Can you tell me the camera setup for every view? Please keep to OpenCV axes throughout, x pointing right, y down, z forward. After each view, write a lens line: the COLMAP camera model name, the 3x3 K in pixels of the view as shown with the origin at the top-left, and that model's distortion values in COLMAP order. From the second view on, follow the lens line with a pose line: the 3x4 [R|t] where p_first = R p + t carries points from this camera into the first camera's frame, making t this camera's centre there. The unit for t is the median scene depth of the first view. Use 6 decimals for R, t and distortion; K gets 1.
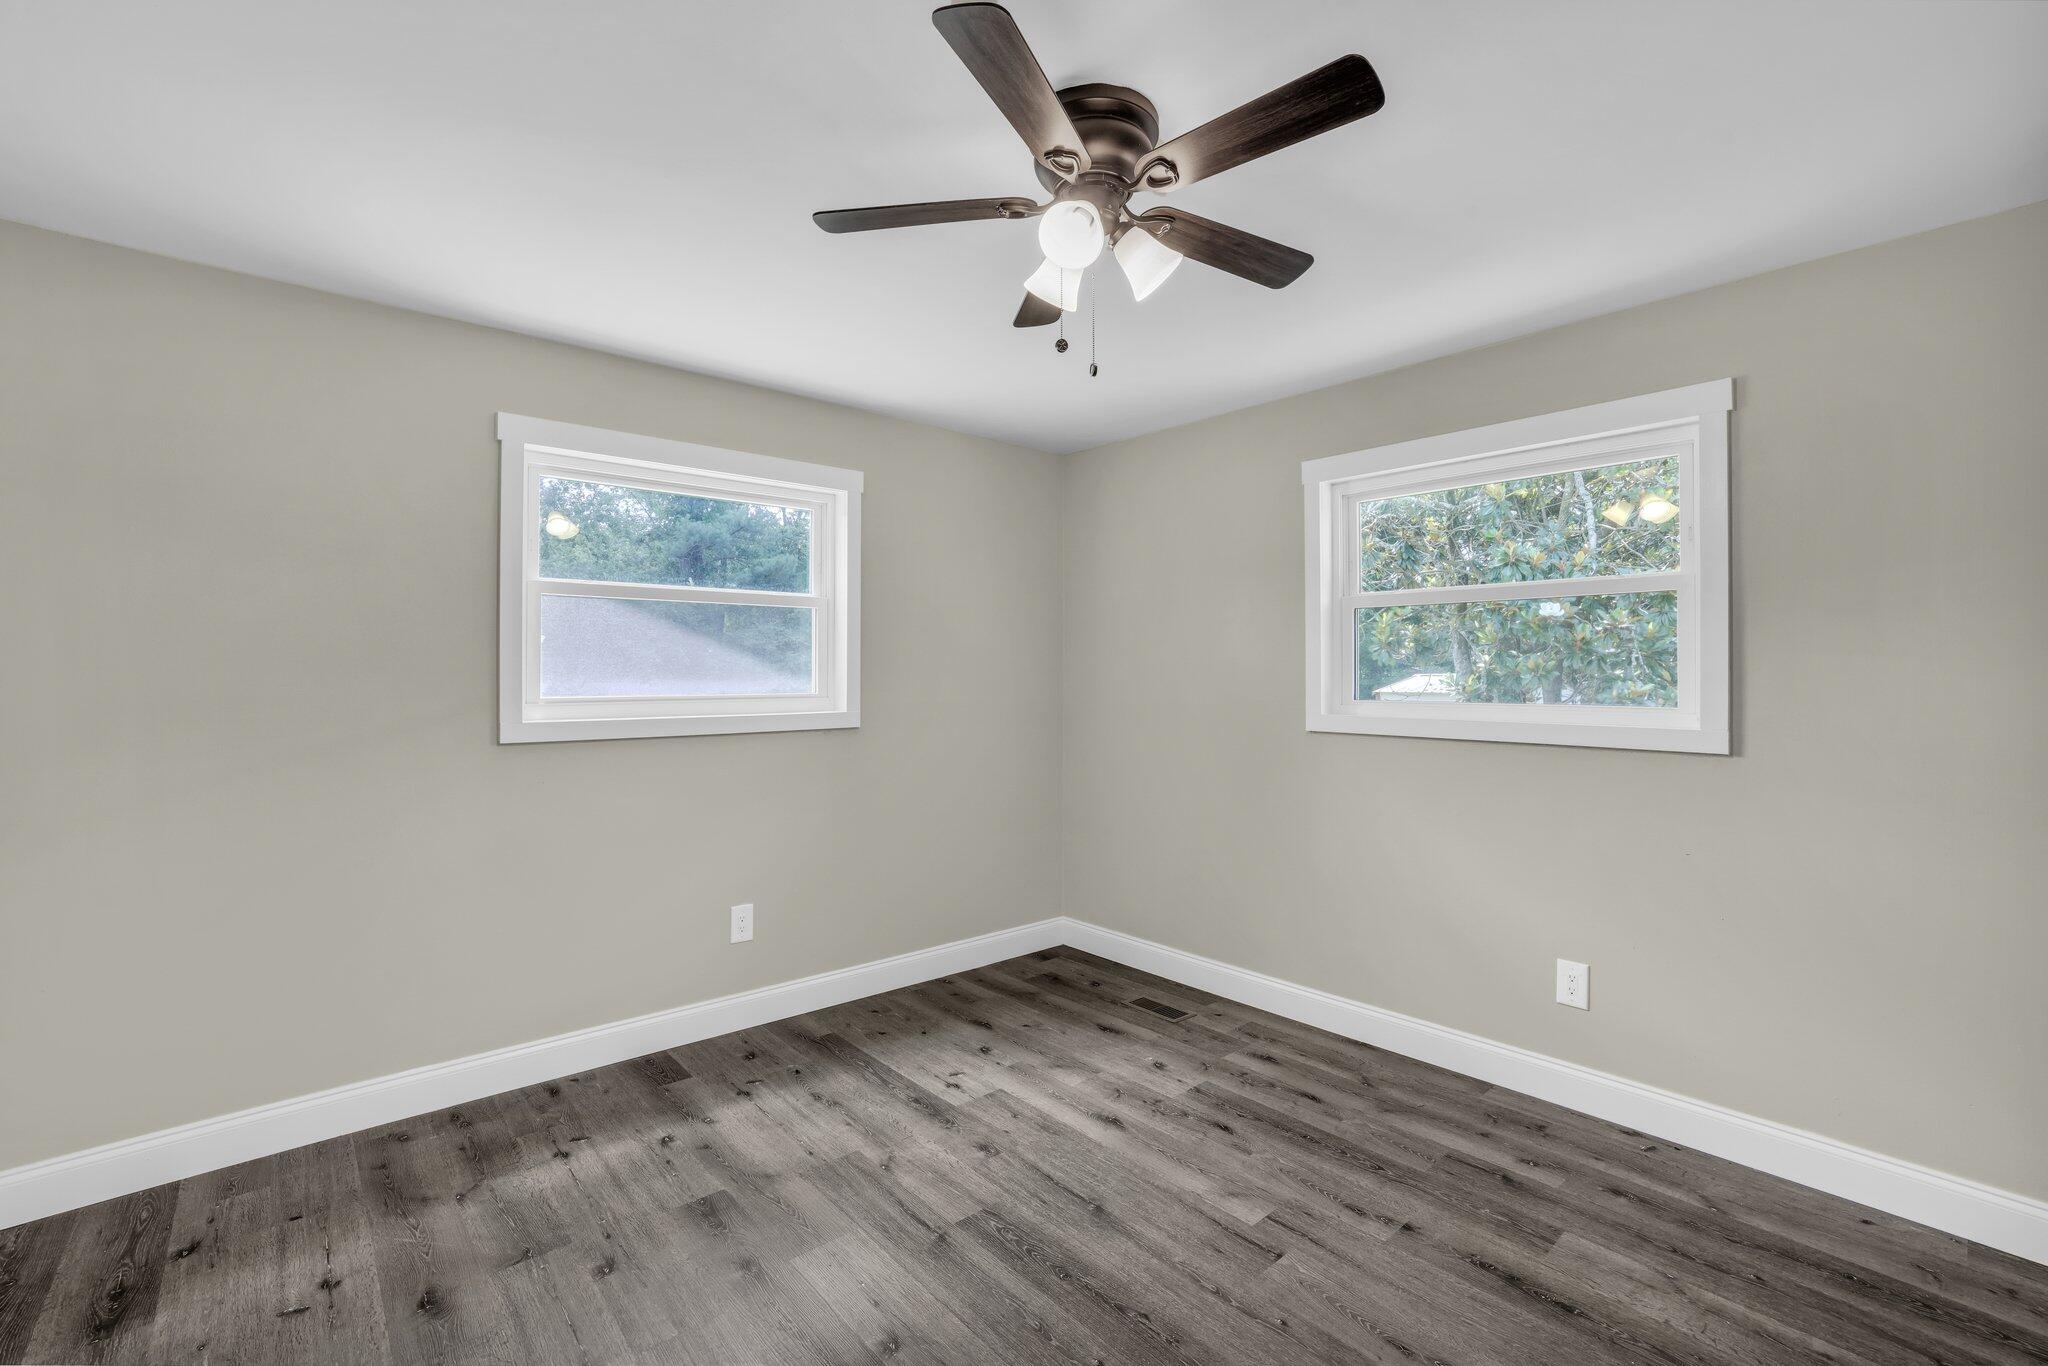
lens RADIAL K [[905.5, 0, 1025.9], [0, 905.5, 675.4], [0, 0, 1]] dist [-0.004231, -0.000155]
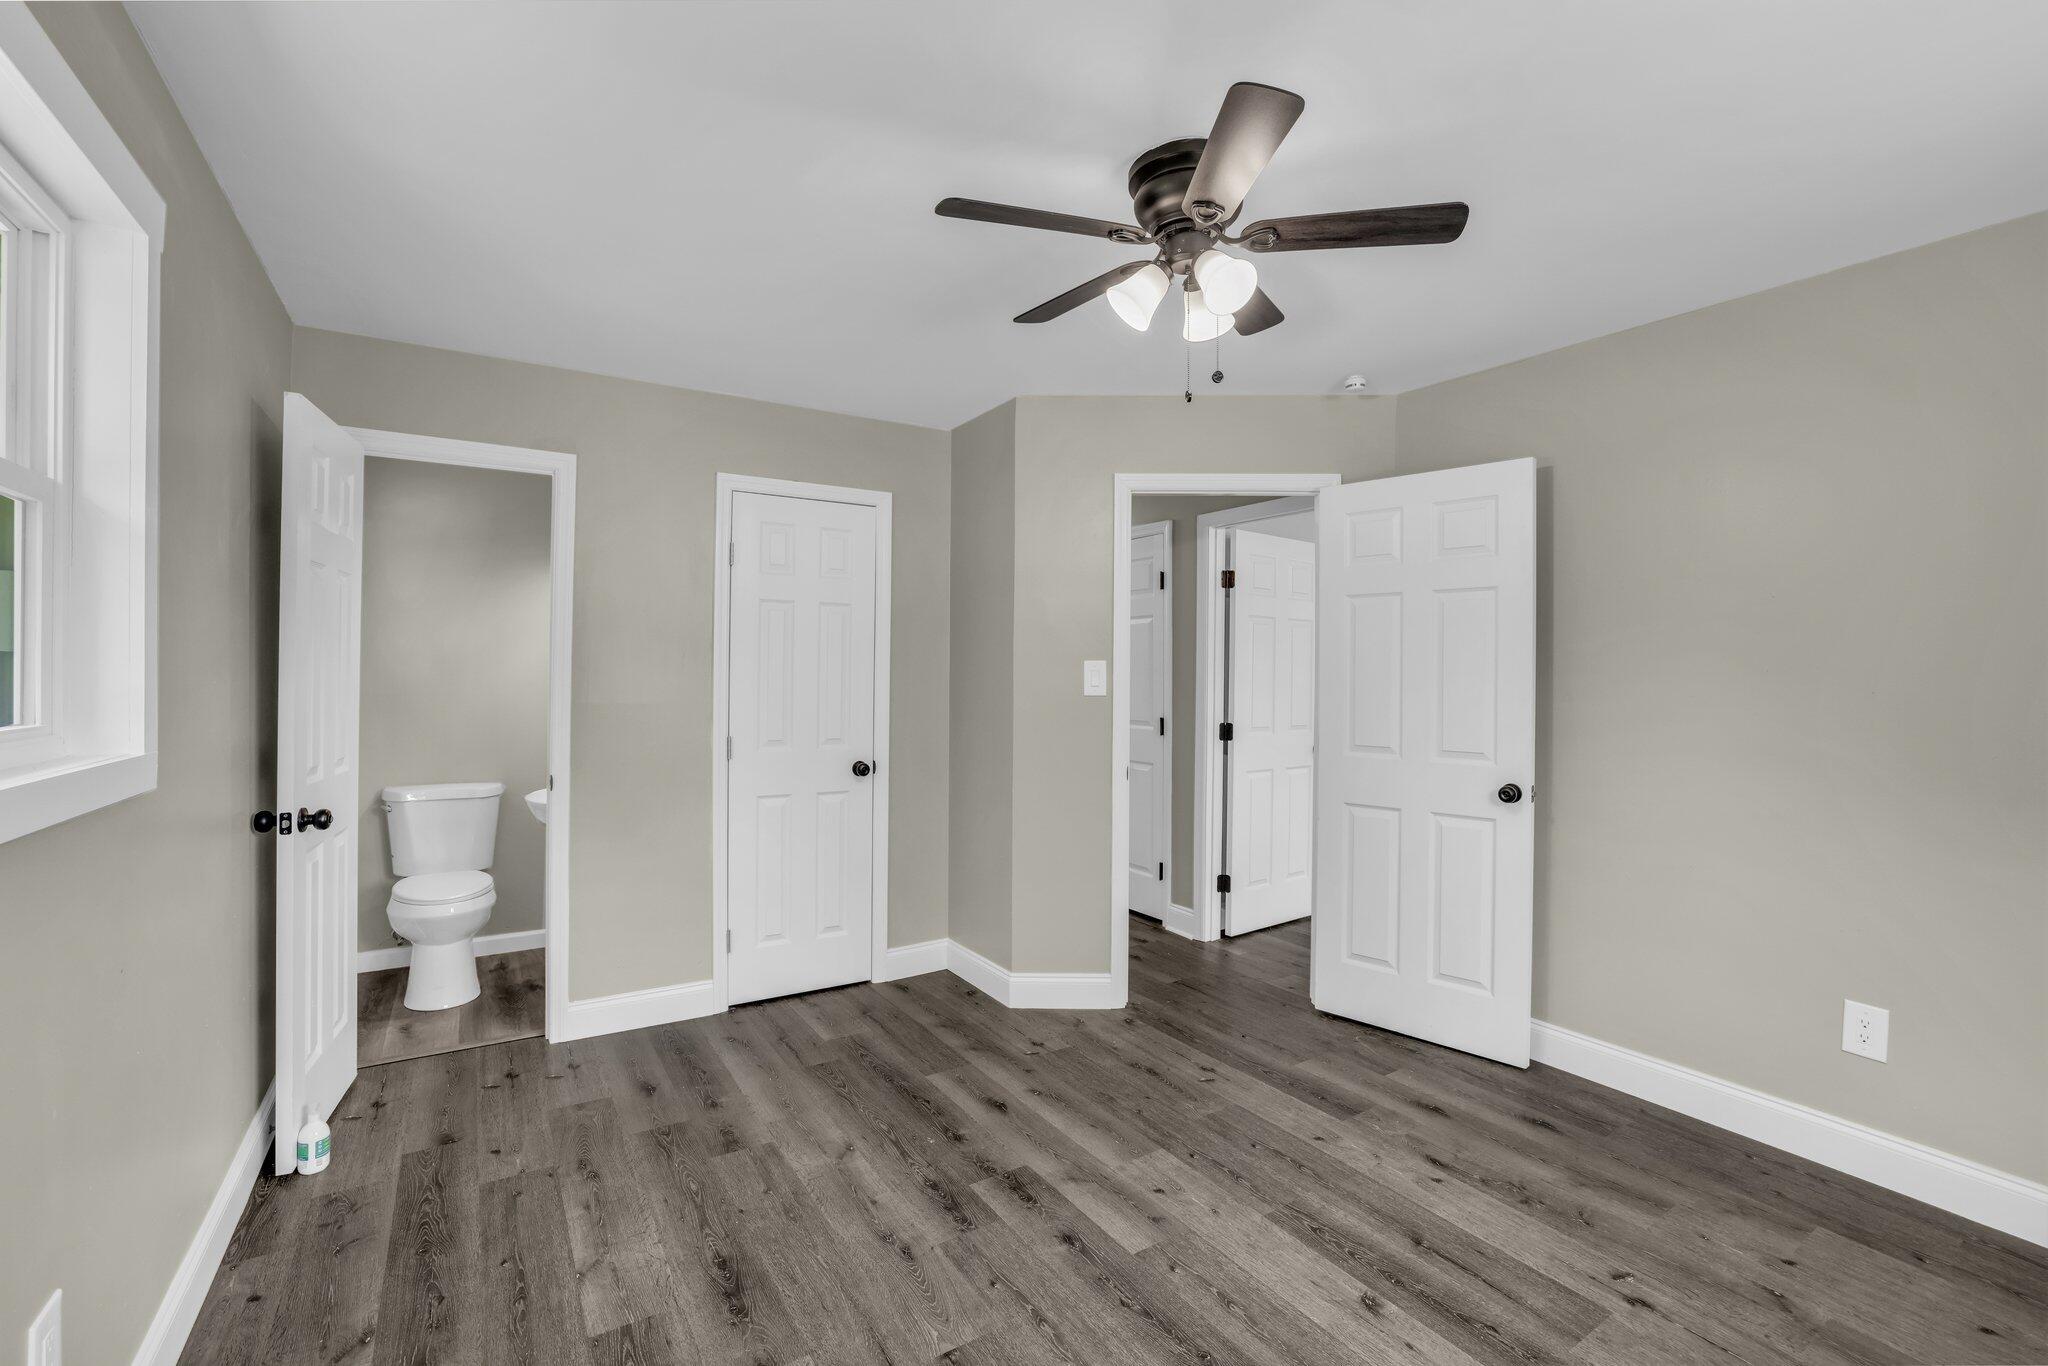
lens RADIAL K [[905.5, 0, 1023.3], [0, 905.5, 675.1], [0, 0, 1]] dist [-0.004231, -0.000155]
pose [[-0.988545, -0.011068, 0.150523, 0.094563], [-0.009946, 0.999917, 0.008207, -0.002805], [-0.150601, 0.006616, -0.988572, 1.927618]]
